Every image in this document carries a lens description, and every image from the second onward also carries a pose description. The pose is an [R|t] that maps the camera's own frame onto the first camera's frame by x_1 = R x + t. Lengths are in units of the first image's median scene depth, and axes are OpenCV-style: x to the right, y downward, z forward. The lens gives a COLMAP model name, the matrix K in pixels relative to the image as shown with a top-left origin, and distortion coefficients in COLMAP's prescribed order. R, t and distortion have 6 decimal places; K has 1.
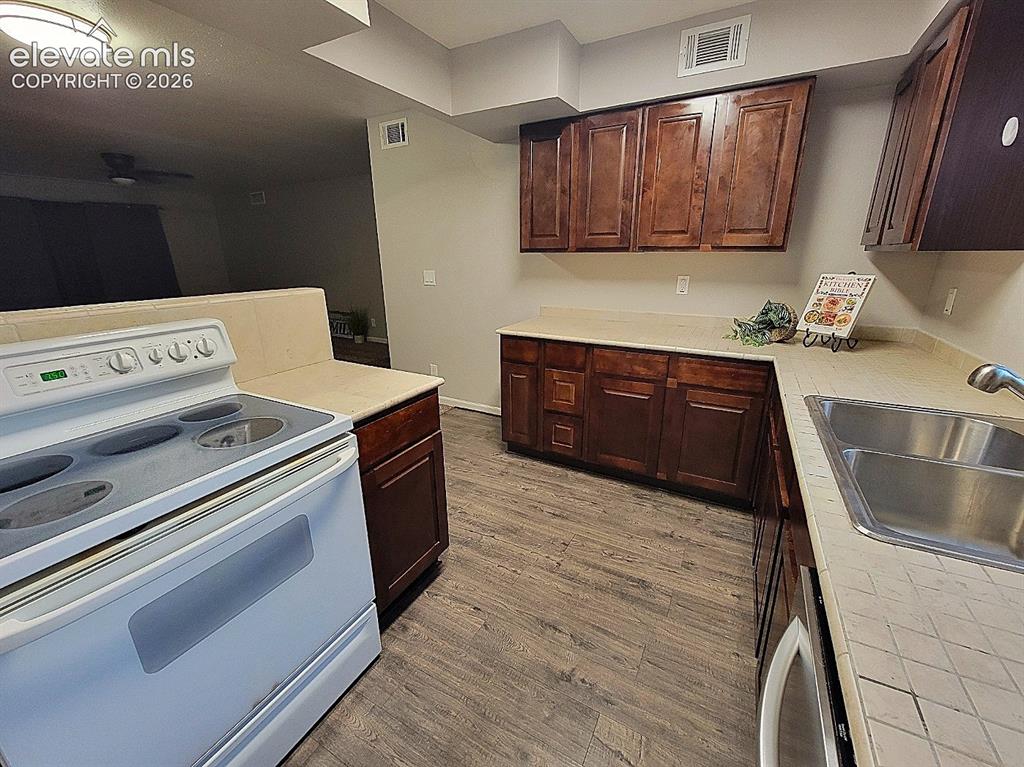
lens RADIAL K [[424.0, 0, 511.6], [0, 424.0, 382.3], [0, 0, 1]] dist [0.000319, 0.000034]
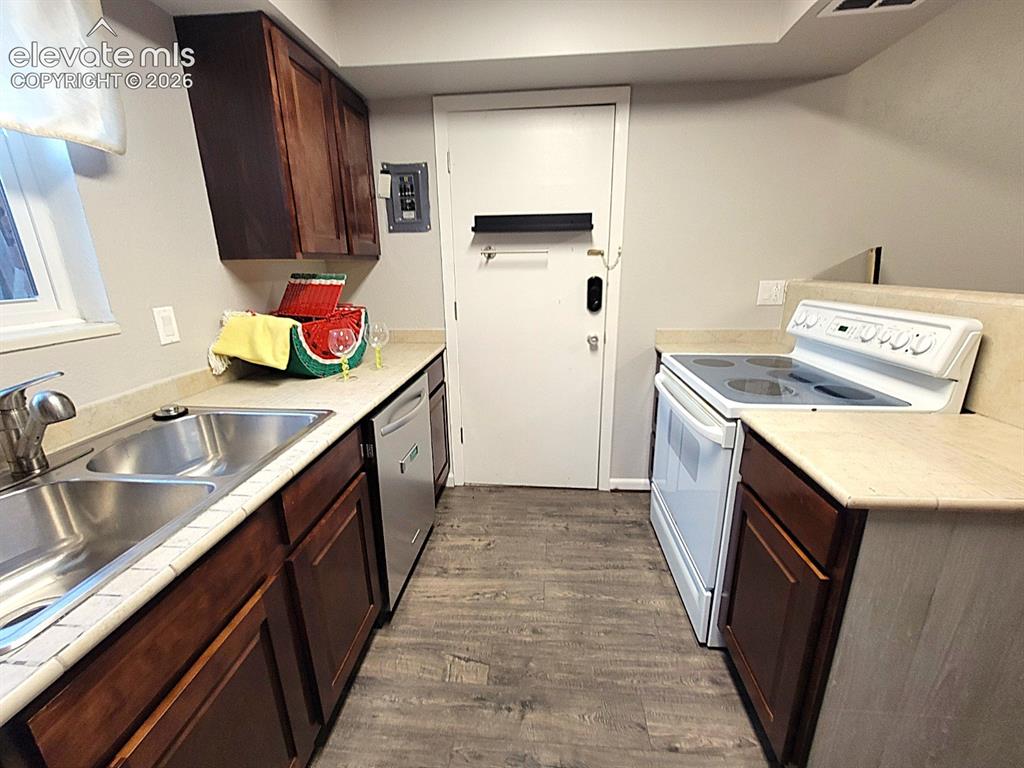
lens RADIAL K [[424.0, 0, 512.3], [0, 424.0, 384.4], [0, 0, 1]] dist [0.000319, 0.000034]
pose [[-0.915801, 0.131653, -0.379441, 0.461370], [-0.096049, 0.845544, 0.525194, -0.426159], [0.389977, 0.517419, -0.761706, 1.468141]]
